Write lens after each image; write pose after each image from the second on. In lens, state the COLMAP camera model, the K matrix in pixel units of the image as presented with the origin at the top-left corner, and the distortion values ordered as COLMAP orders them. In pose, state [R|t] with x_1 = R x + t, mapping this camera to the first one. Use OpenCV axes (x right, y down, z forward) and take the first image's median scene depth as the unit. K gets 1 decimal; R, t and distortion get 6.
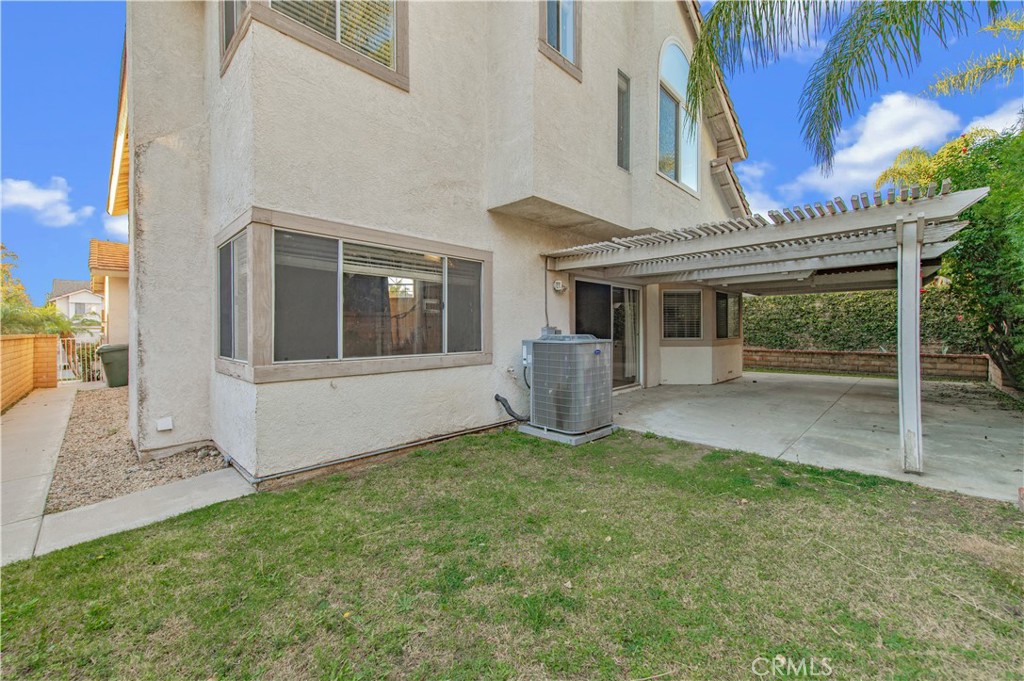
lens RADIAL K [[402.0, 0, 514.5], [0, 402.0, 324.0], [0, 0, 1]] dist [0.017936, -0.006041]
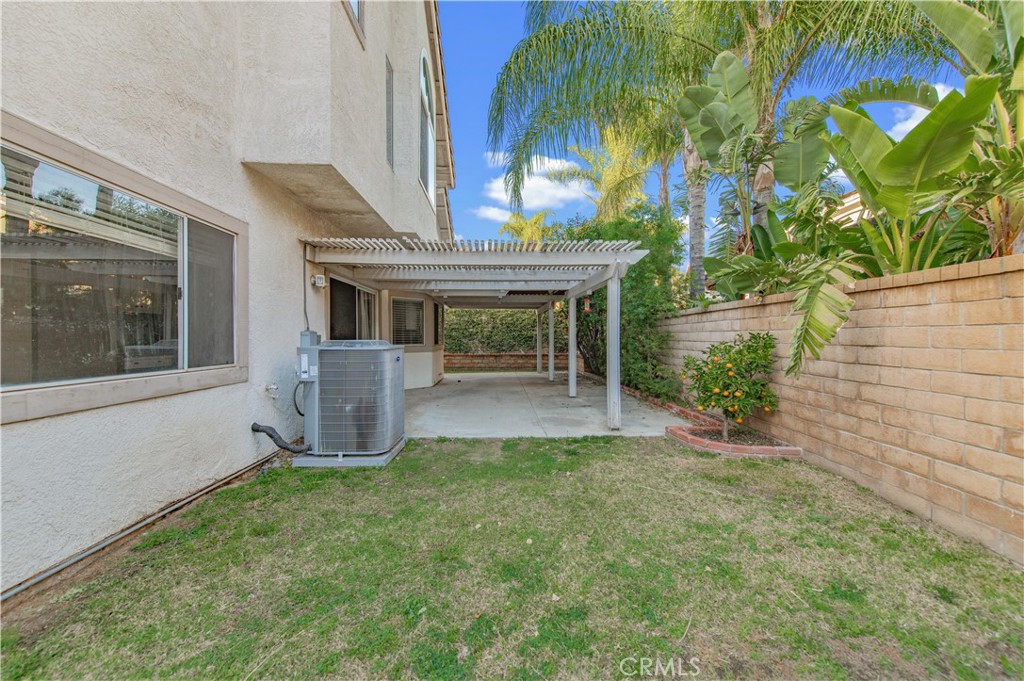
lens RADIAL K [[398.6, 0, 513.2], [0, 398.6, 337.2], [0, 0, 1]] dist [0.008997, -0.000507]
pose [[0.684124, 0.004549, 0.729351, -0.267094], [-0.013339, 0.999891, 0.006276, 0.010891], [-0.729243, -0.014022, 0.684111, 0.185929]]
